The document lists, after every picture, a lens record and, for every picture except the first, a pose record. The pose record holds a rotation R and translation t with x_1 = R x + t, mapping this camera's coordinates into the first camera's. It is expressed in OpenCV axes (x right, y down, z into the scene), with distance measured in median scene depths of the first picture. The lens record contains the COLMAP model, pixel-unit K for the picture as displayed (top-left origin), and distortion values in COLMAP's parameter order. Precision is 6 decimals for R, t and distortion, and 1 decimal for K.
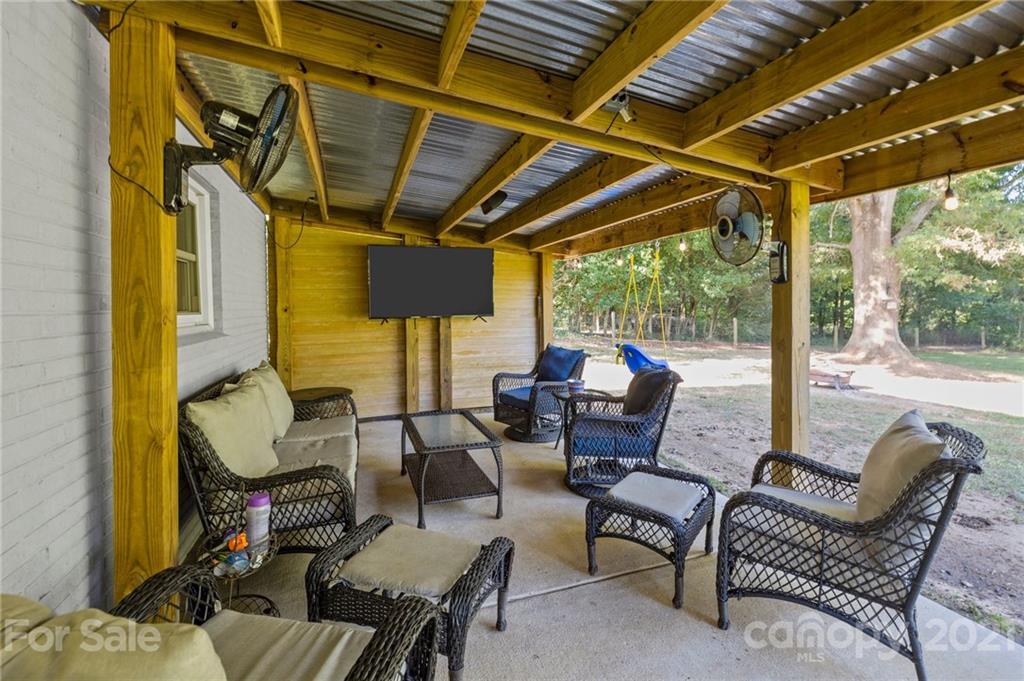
lens RADIAL K [[440.6, 0, 510.8], [0, 440.6, 326.7], [0, 0, 1]] dist [0.001812, 0.000180]
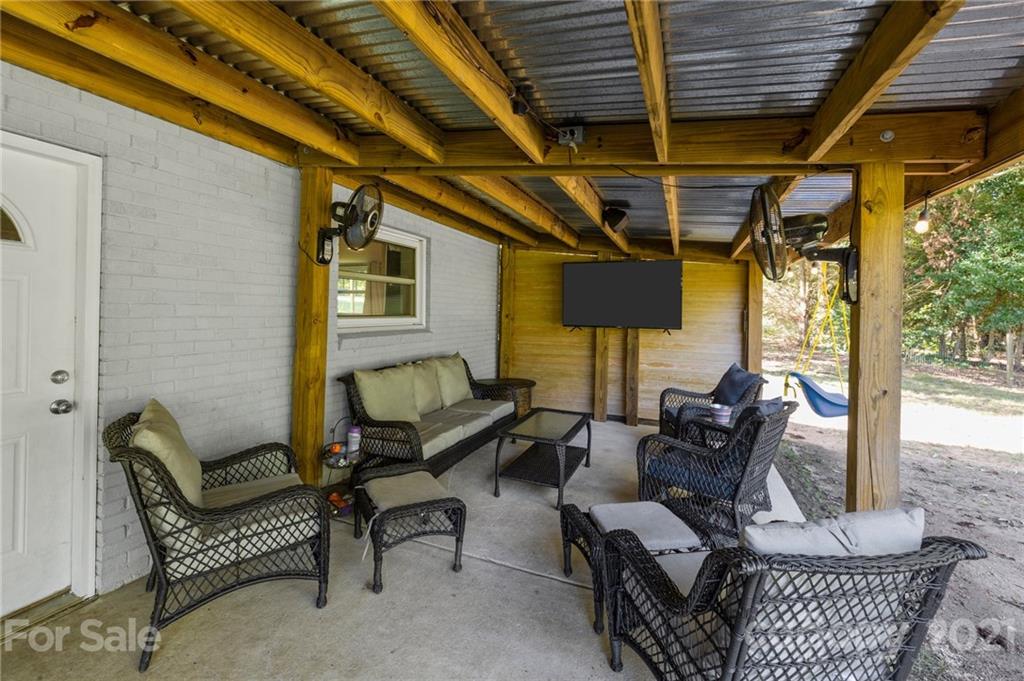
lens RADIAL K [[433.4, 0, 512.0], [0, 433.4, 333.4], [0, 0, 1]] dist [0.002610, 0.000369]
pose [[0.750098, 0.059534, -0.658641, 0.317159], [-0.058095, 0.998021, 0.024048, -0.017233], [0.658770, 0.020225, 0.752073, 0.044509]]
